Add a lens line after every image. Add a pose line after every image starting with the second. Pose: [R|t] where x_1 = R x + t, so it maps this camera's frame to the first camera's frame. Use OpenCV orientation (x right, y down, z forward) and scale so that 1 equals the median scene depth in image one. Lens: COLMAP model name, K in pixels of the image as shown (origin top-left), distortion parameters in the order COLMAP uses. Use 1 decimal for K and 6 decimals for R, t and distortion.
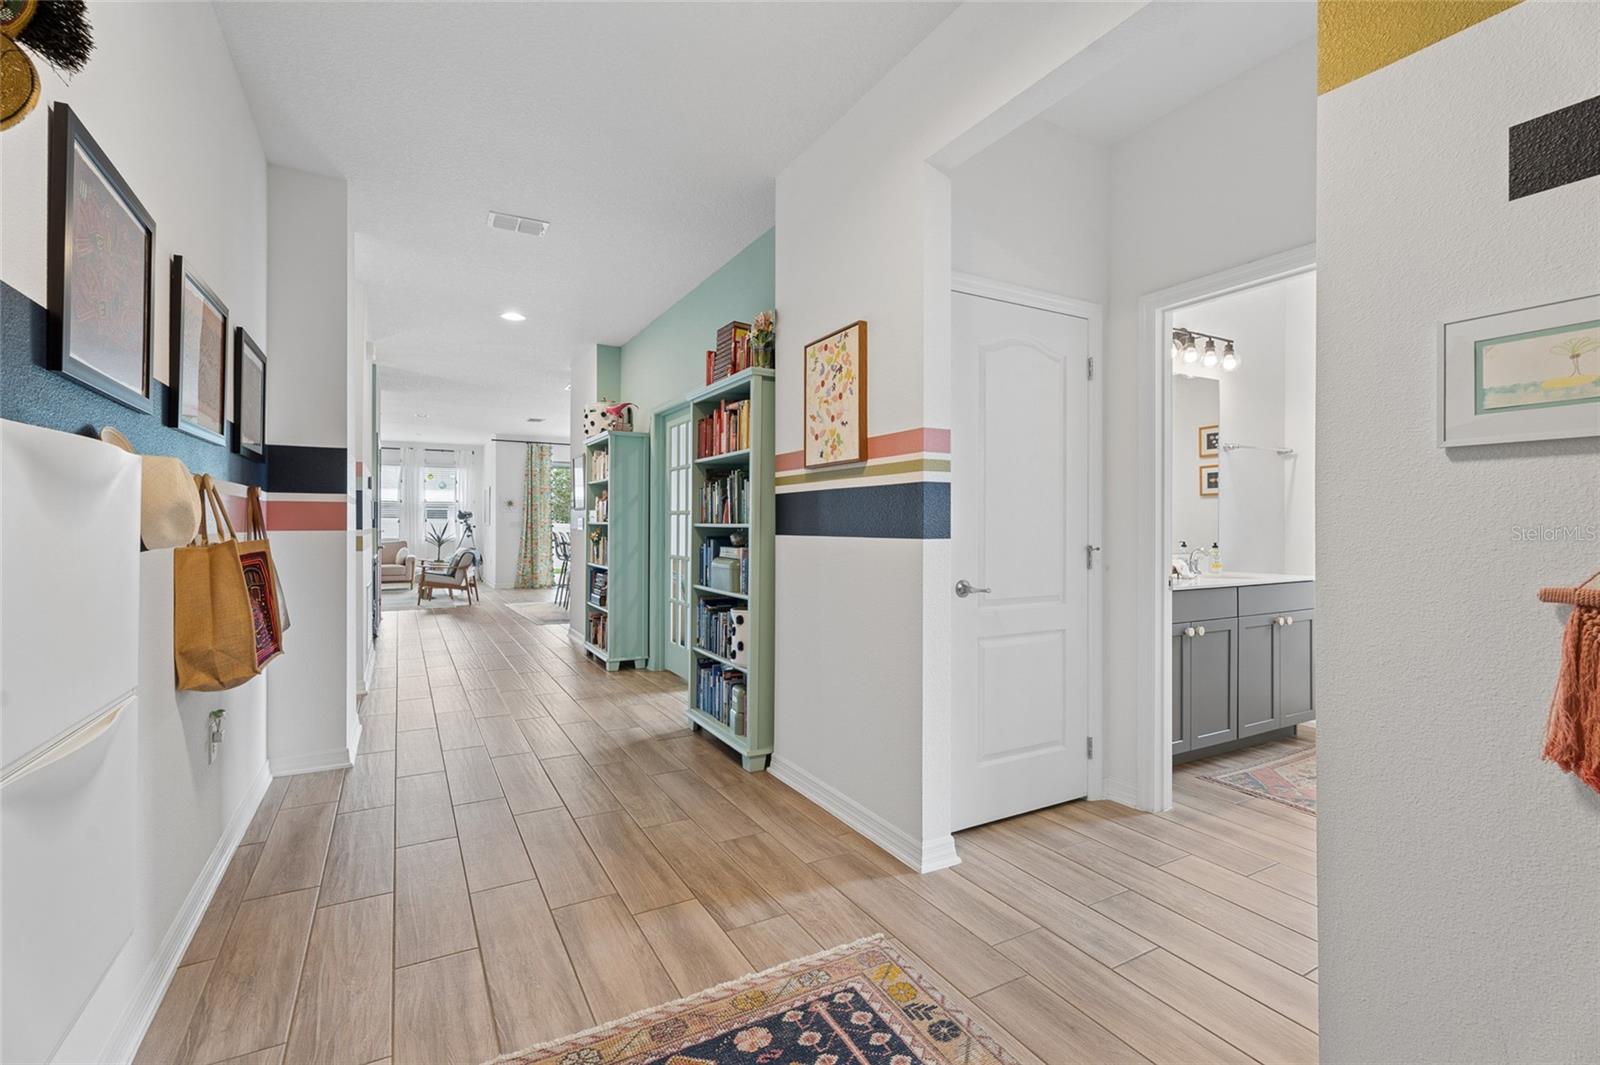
lens RADIAL K [[707.9, 0, 796.1], [0, 707.9, 525.8], [0, 0, 1]] dist [0.002597, 0.000187]
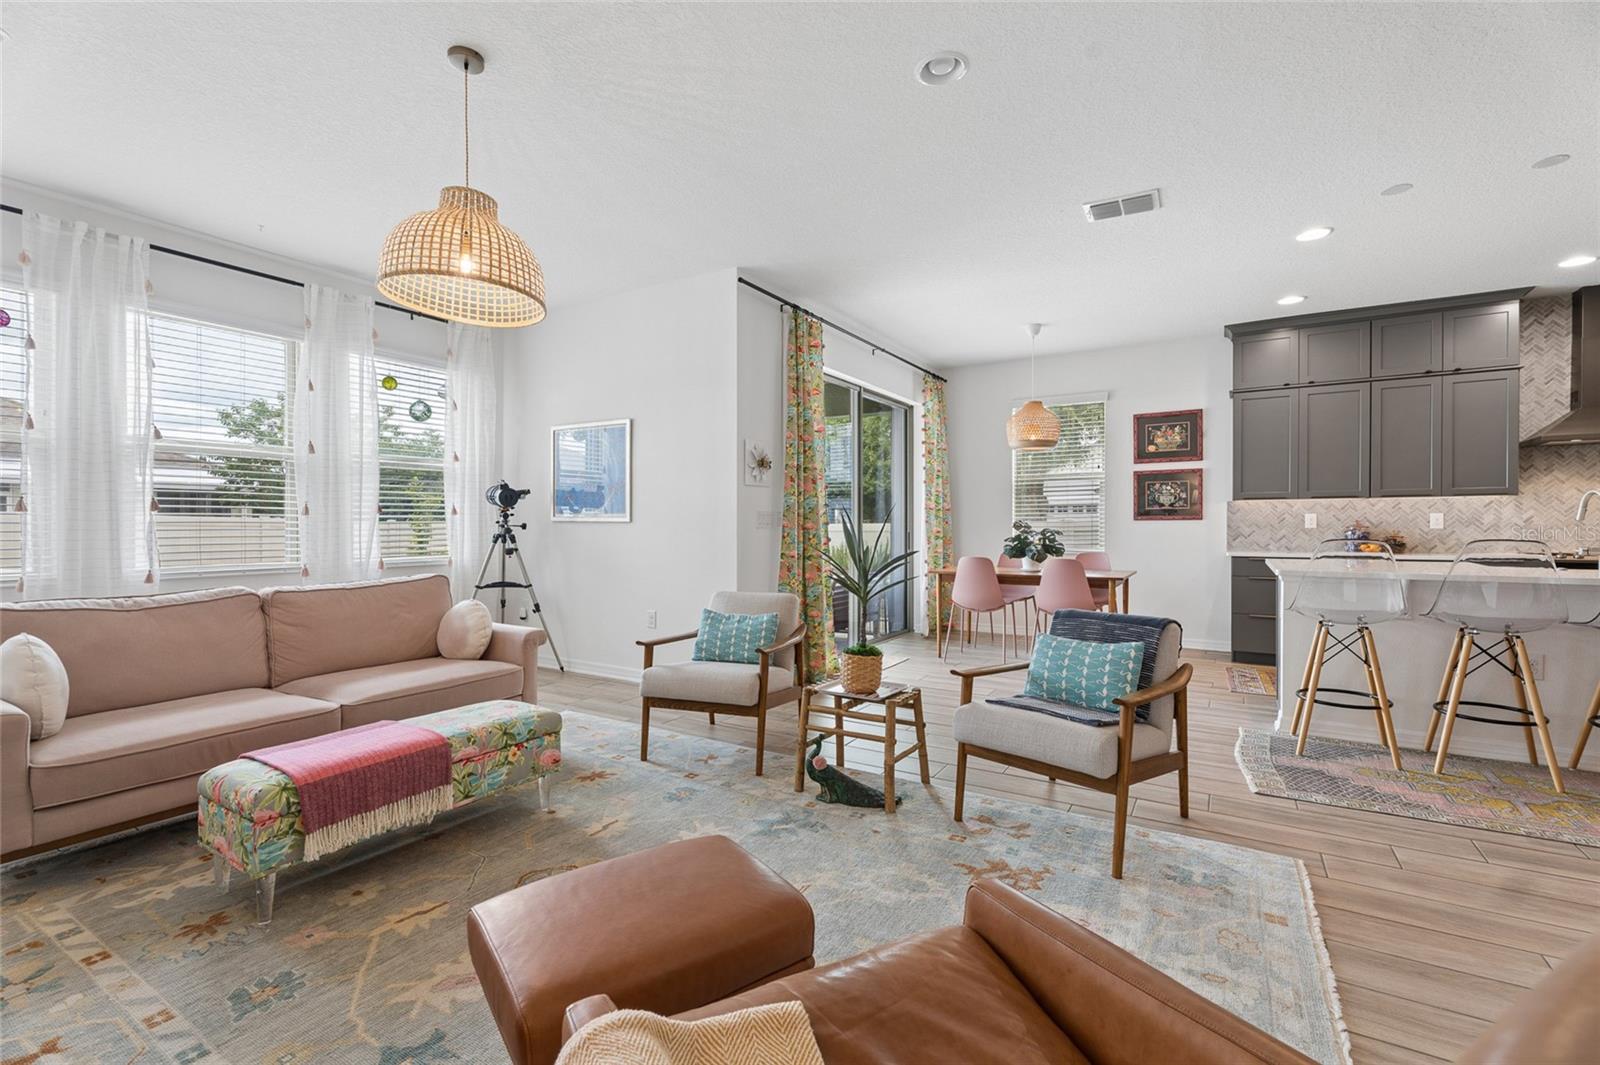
lens RADIAL K [[705.7, 0, 796.9], [0, 705.7, 529.8], [0, 0, 1]] dist [0.001011, 0.000026]
pose [[0.873477, -0.010005, 0.486762, -0.719336], [0.005512, 0.999928, 0.010661, -0.000224], [-0.486834, -0.006629, 0.873469, 0.846227]]
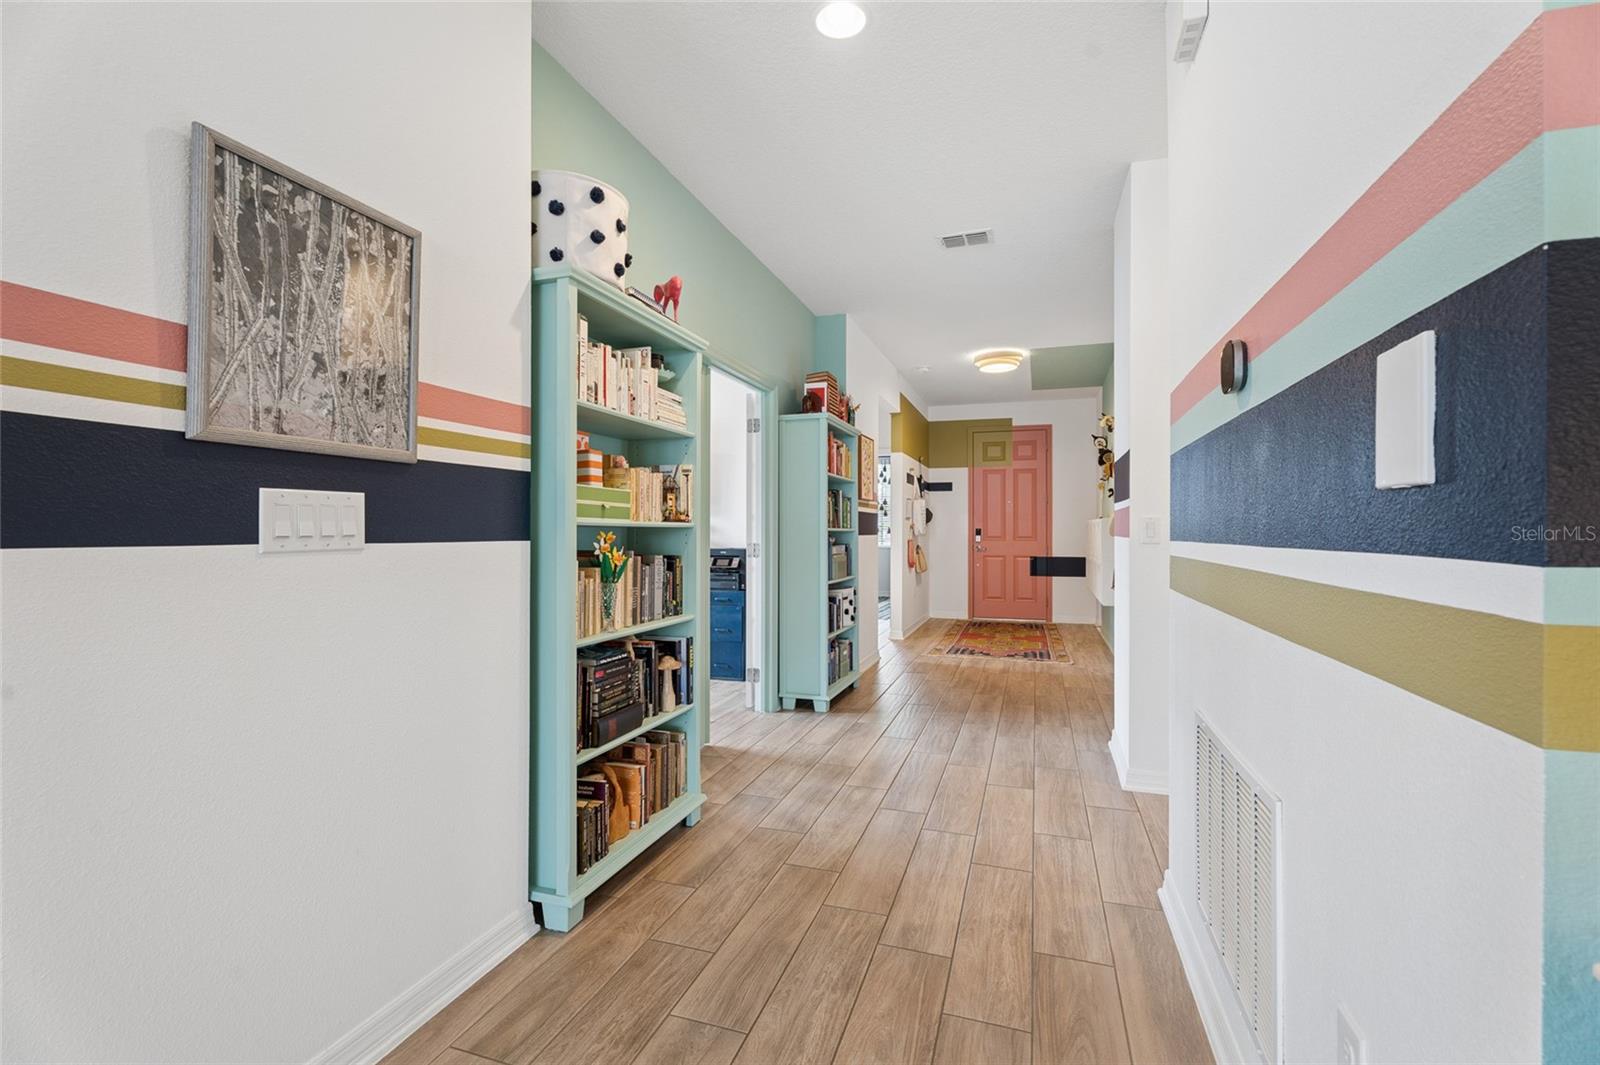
lens RADIAL K [[707.9, 0, 796.1], [0, 707.9, 525.8], [0, 0, 1]] dist [0.002597, 0.000187]
pose [[-0.668777, -0.002018, 0.743460, -0.374653], [-0.006529, 0.999974, -0.003158, -0.000912], [-0.743434, -0.006966, -0.668773, 0.702170]]
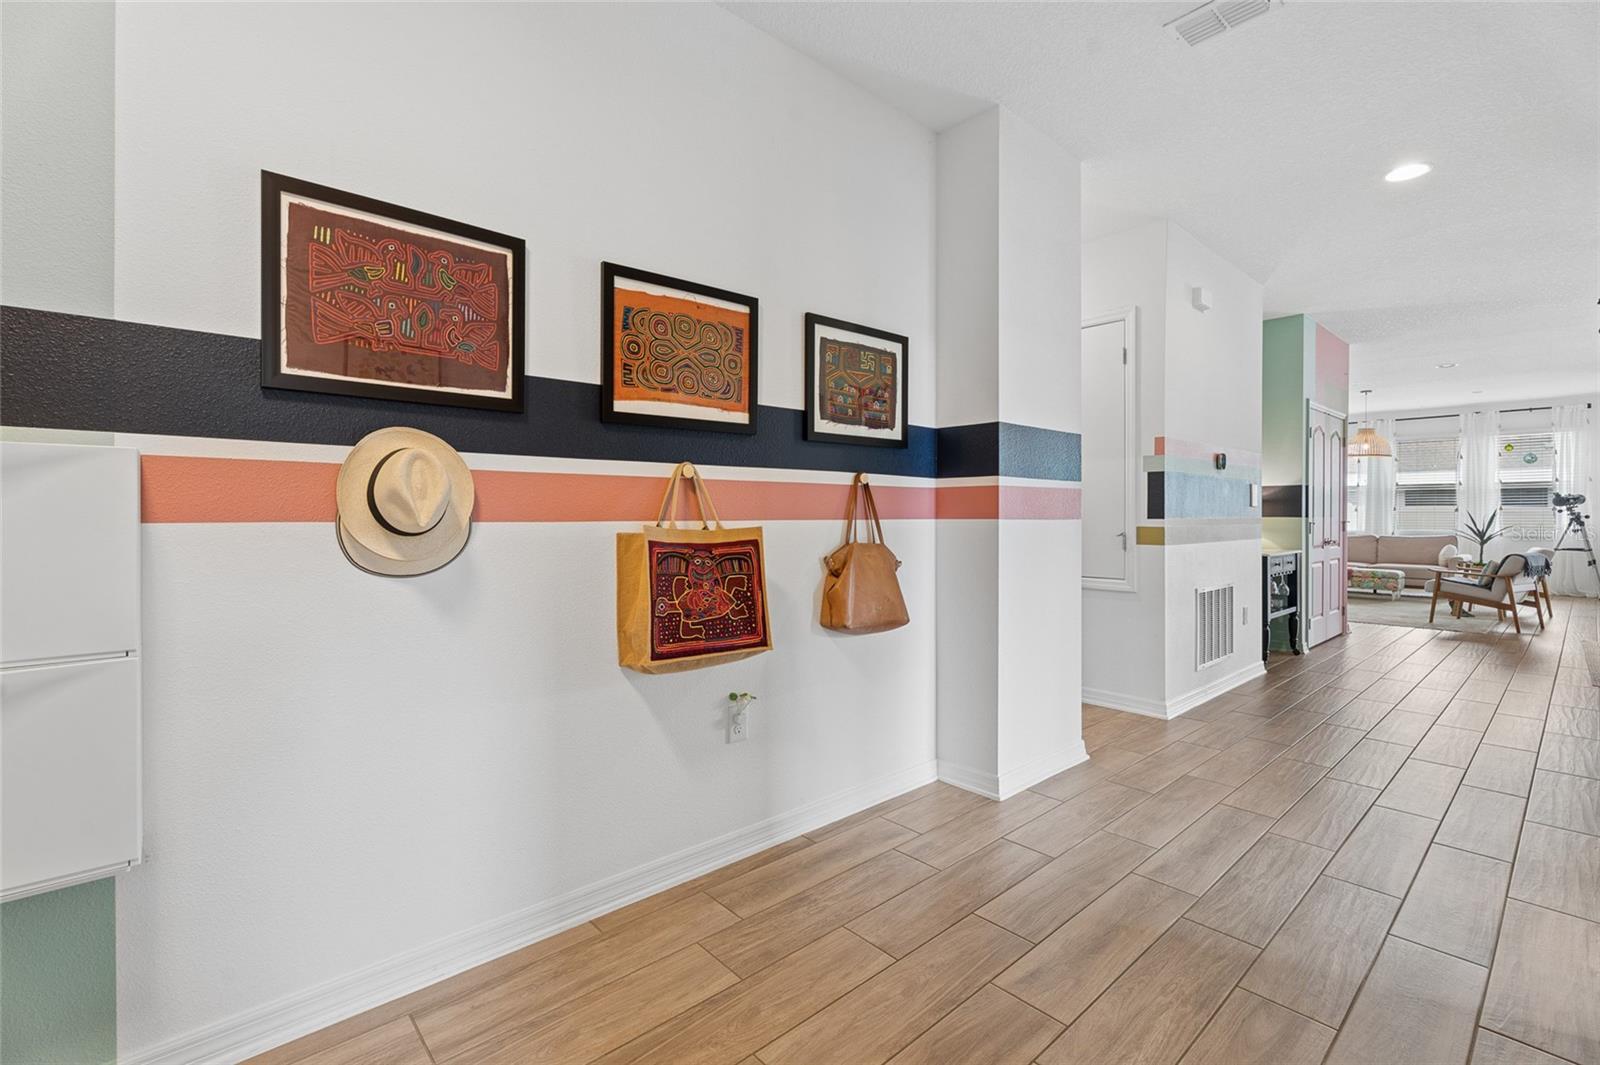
lens RADIAL K [[705.1, 0, 797.8], [0, 705.1, 519.3], [0, 0, 1]] dist [0.000652, -0.000512]
pose [[0.214778, 0.000271, -0.976663, 0.044040], [0.002353, 0.999997, 0.000795, 0.001774], [0.976660, -0.002469, 0.214777, 0.192498]]
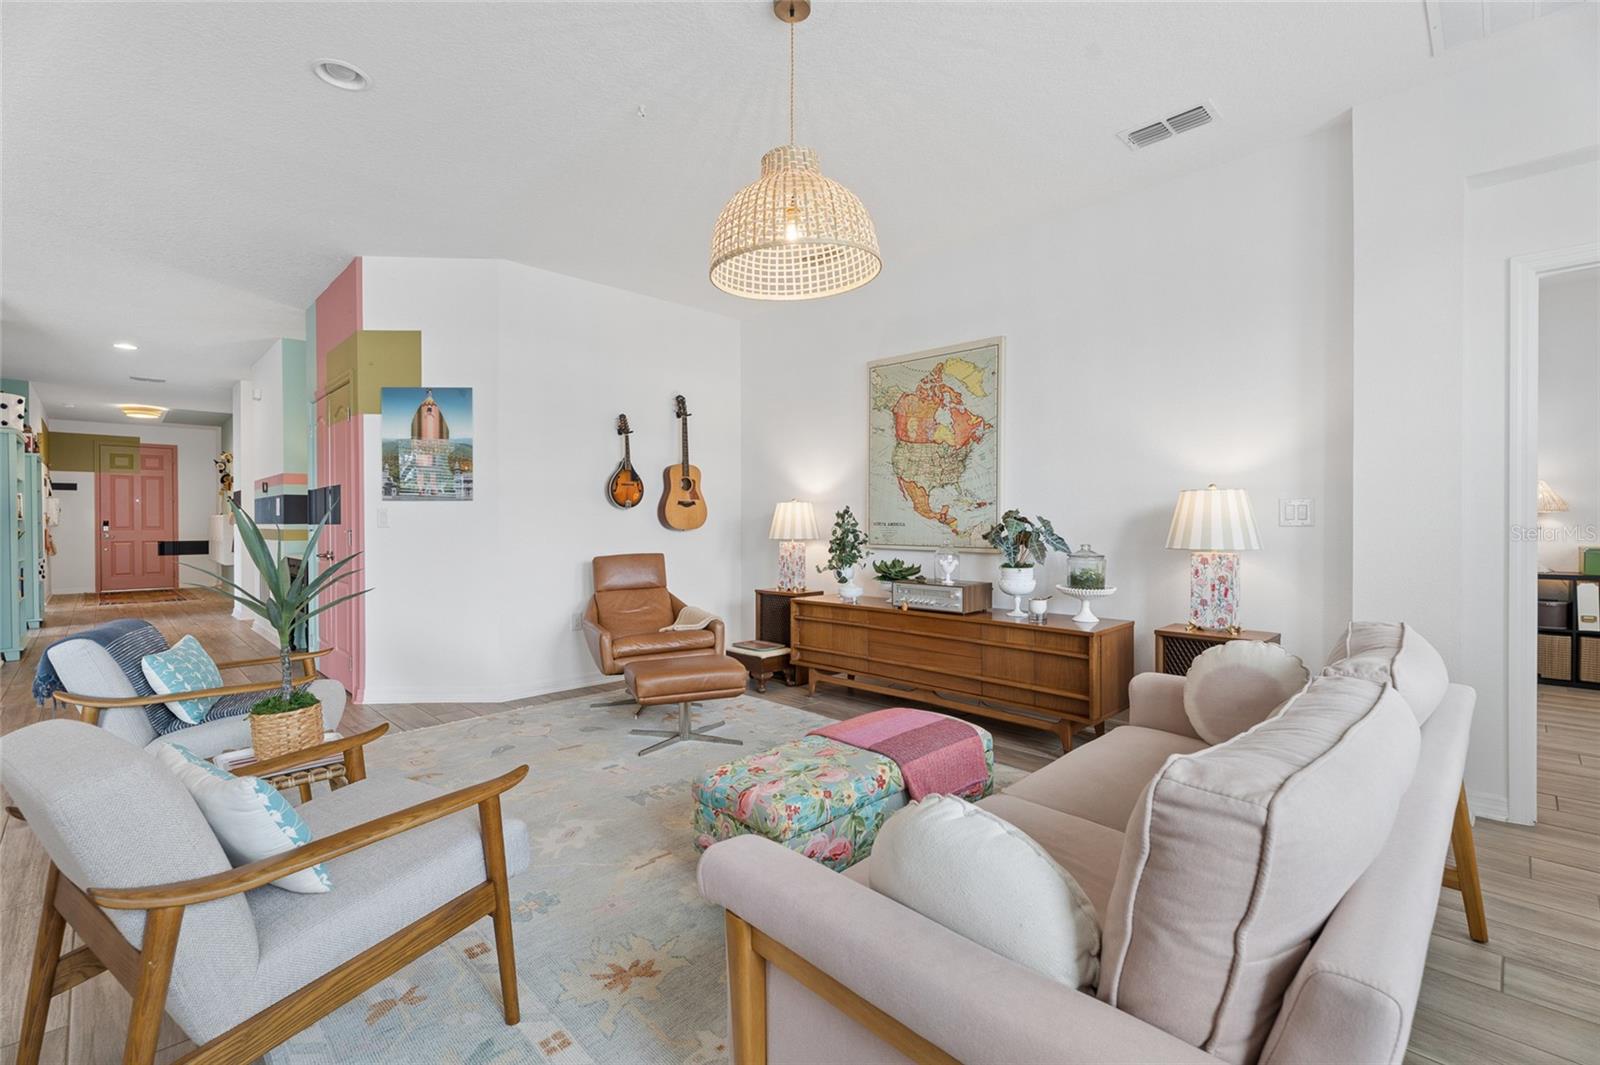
lens RADIAL K [[707.9, 0, 796.1], [0, 707.9, 525.8], [0, 0, 1]] dist [0.002597, 0.000187]
pose [[-0.965268, -0.002921, -0.261244, -0.641765], [-0.003347, 0.999994, 0.001186, 0.001217], [0.261239, 0.002019, -0.965272, 1.334737]]
